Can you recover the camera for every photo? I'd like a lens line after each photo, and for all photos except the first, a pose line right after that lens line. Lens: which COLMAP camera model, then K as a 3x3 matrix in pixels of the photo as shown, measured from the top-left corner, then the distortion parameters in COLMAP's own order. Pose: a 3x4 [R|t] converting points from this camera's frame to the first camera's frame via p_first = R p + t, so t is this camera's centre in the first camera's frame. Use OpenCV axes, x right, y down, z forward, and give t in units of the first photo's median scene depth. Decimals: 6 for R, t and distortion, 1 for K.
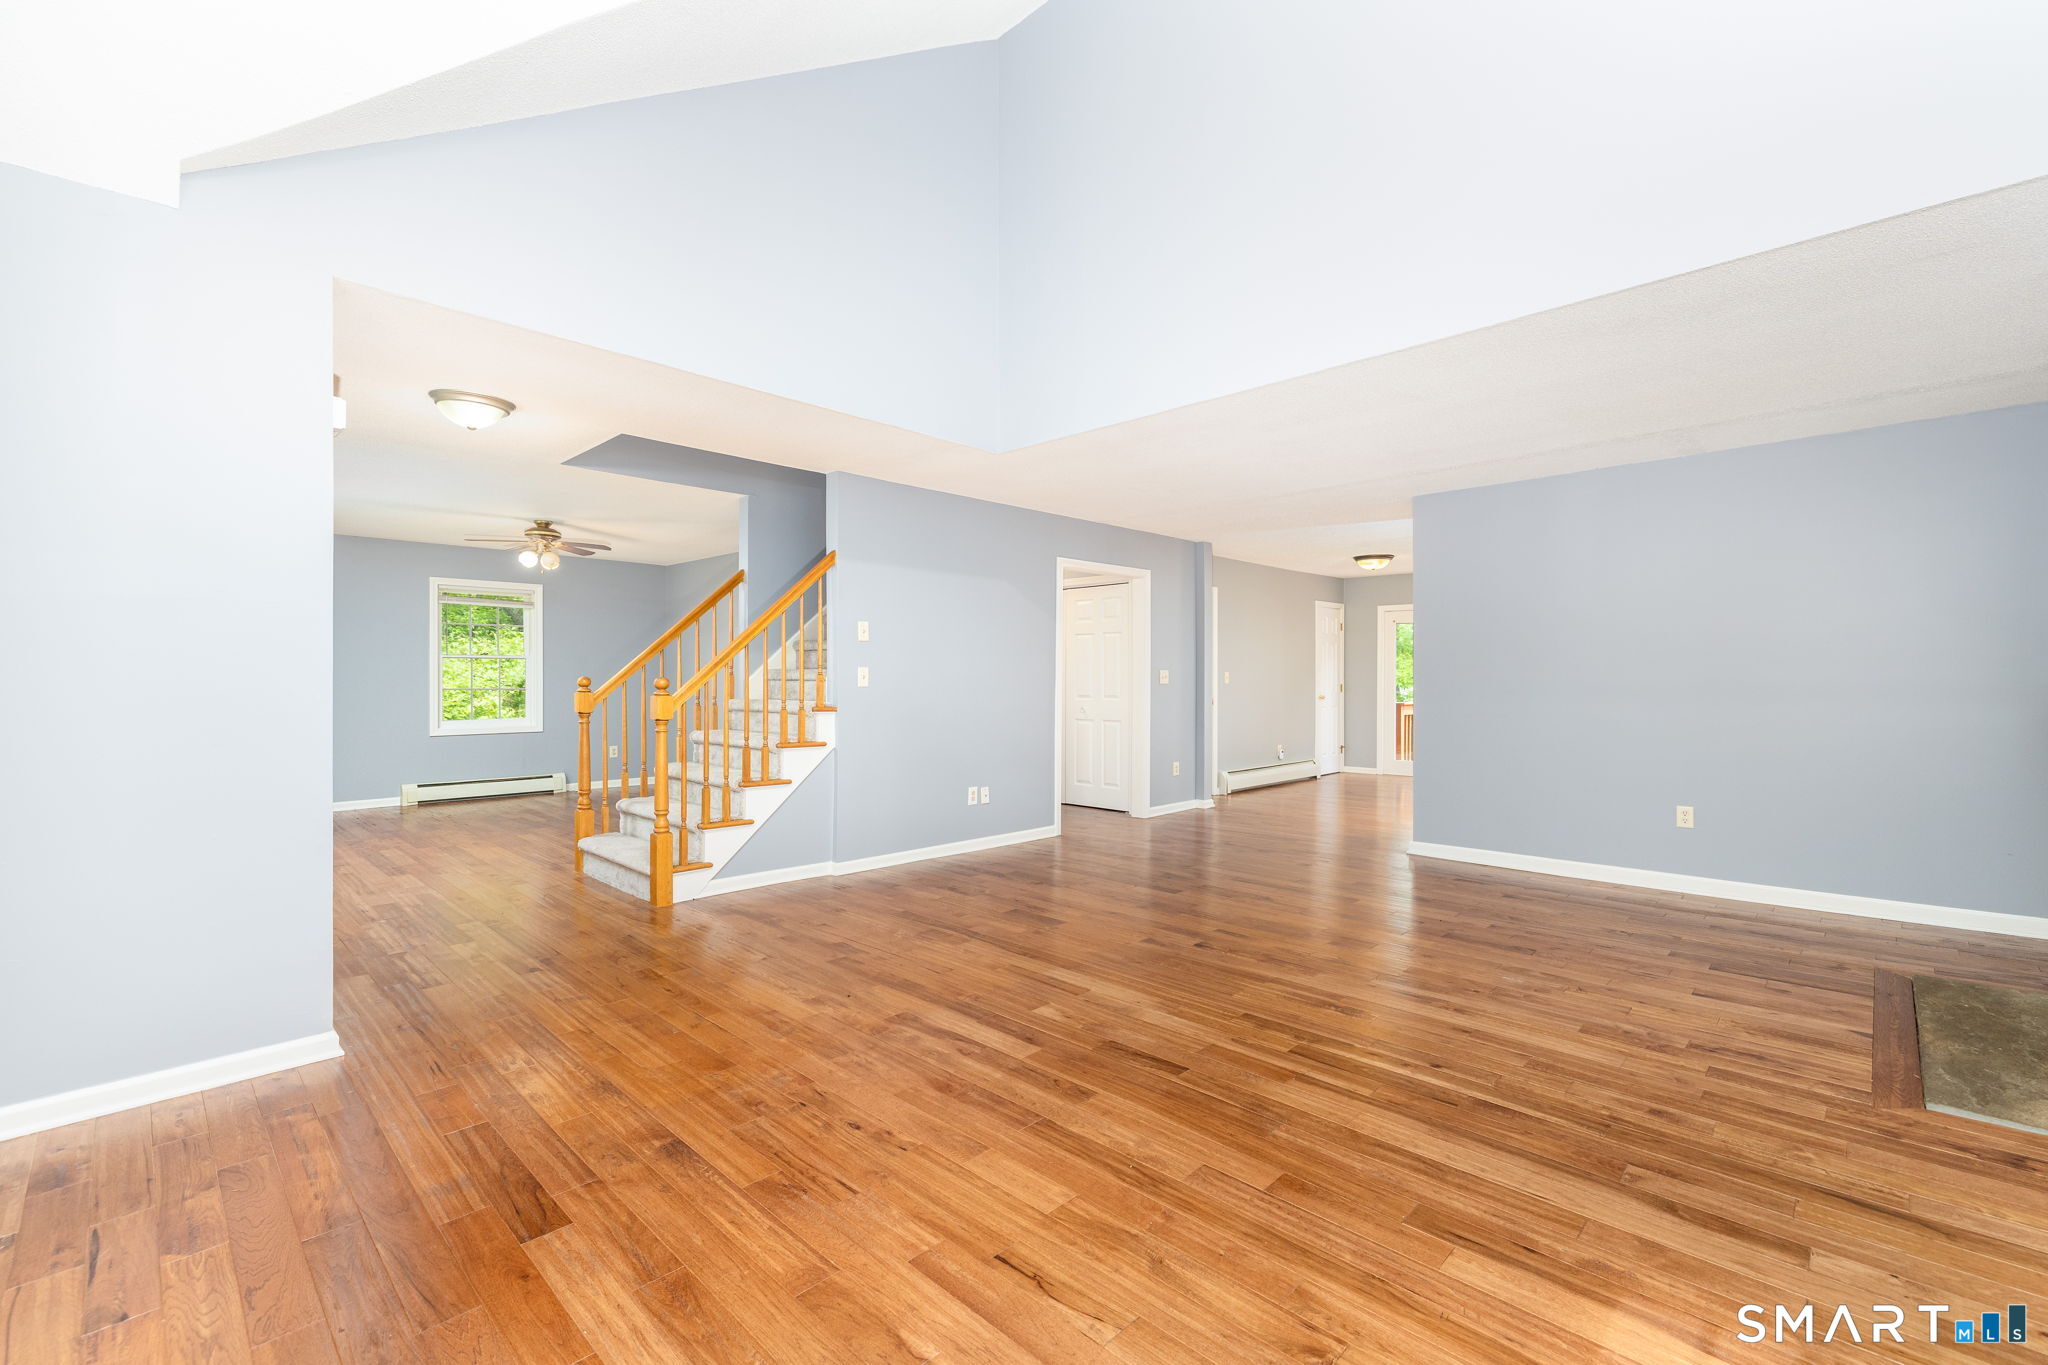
lens RADIAL K [[878.9, 0, 1064.7], [0, 878.9, 676.5], [0, 0, 1]] dist [-0.000332, 0.000010]
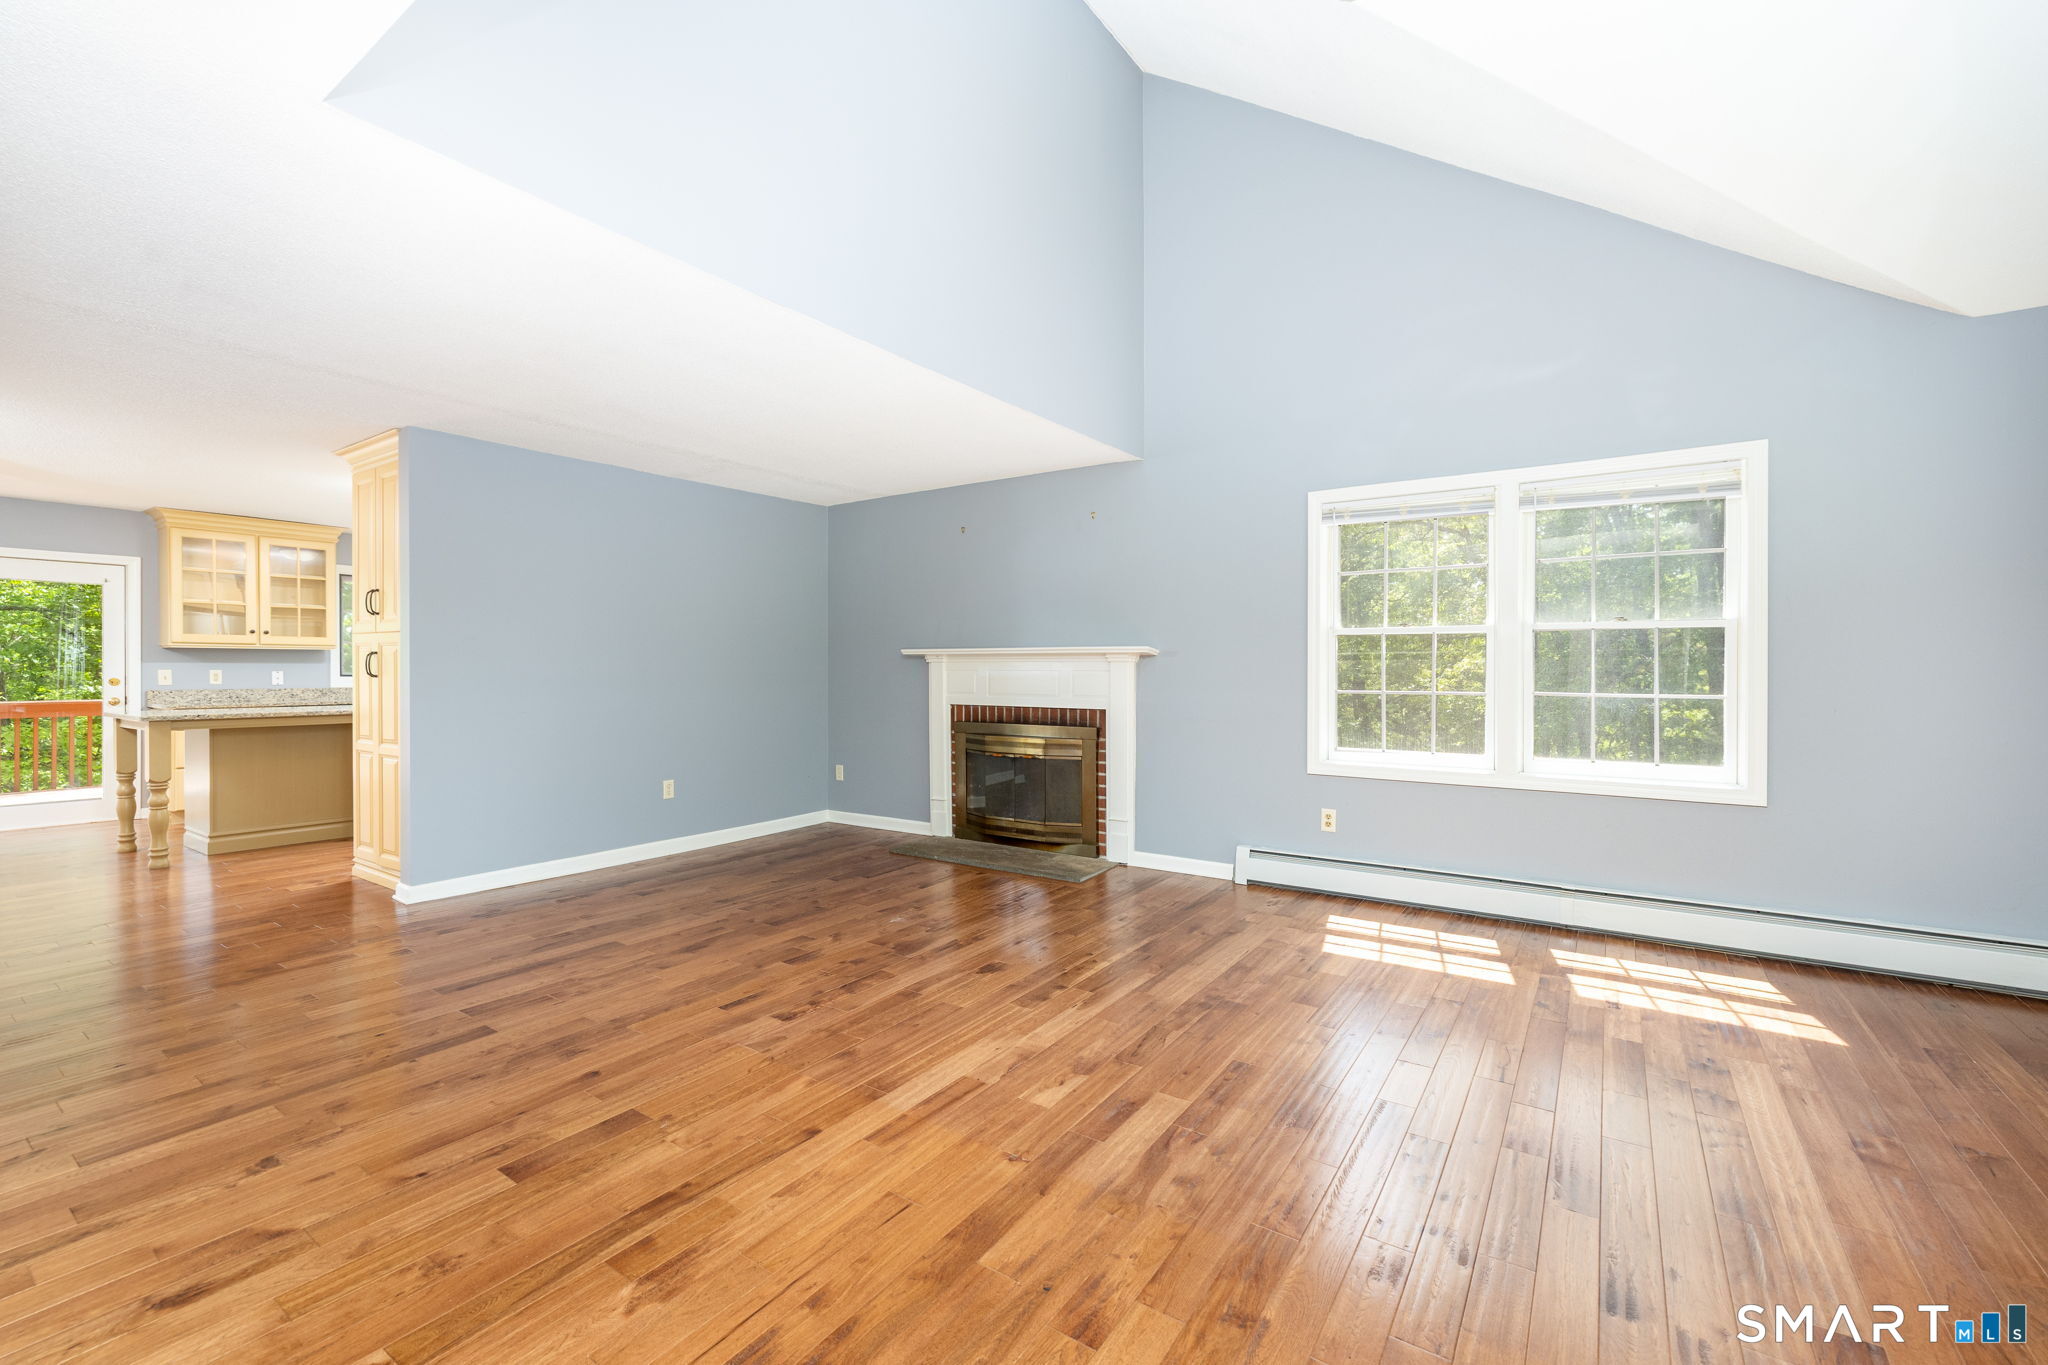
lens RADIAL K [[878.9, 0, 1012.8], [0, 878.9, 672.0], [0, 0, 1]] dist [-0.000332, 0.000010]
pose [[-0.141309, -0.003771, 0.989958, -0.768292], [0.000662, 0.999992, 0.003903, 0.004918], [-0.989965, 0.001207, -0.141306, 1.125456]]
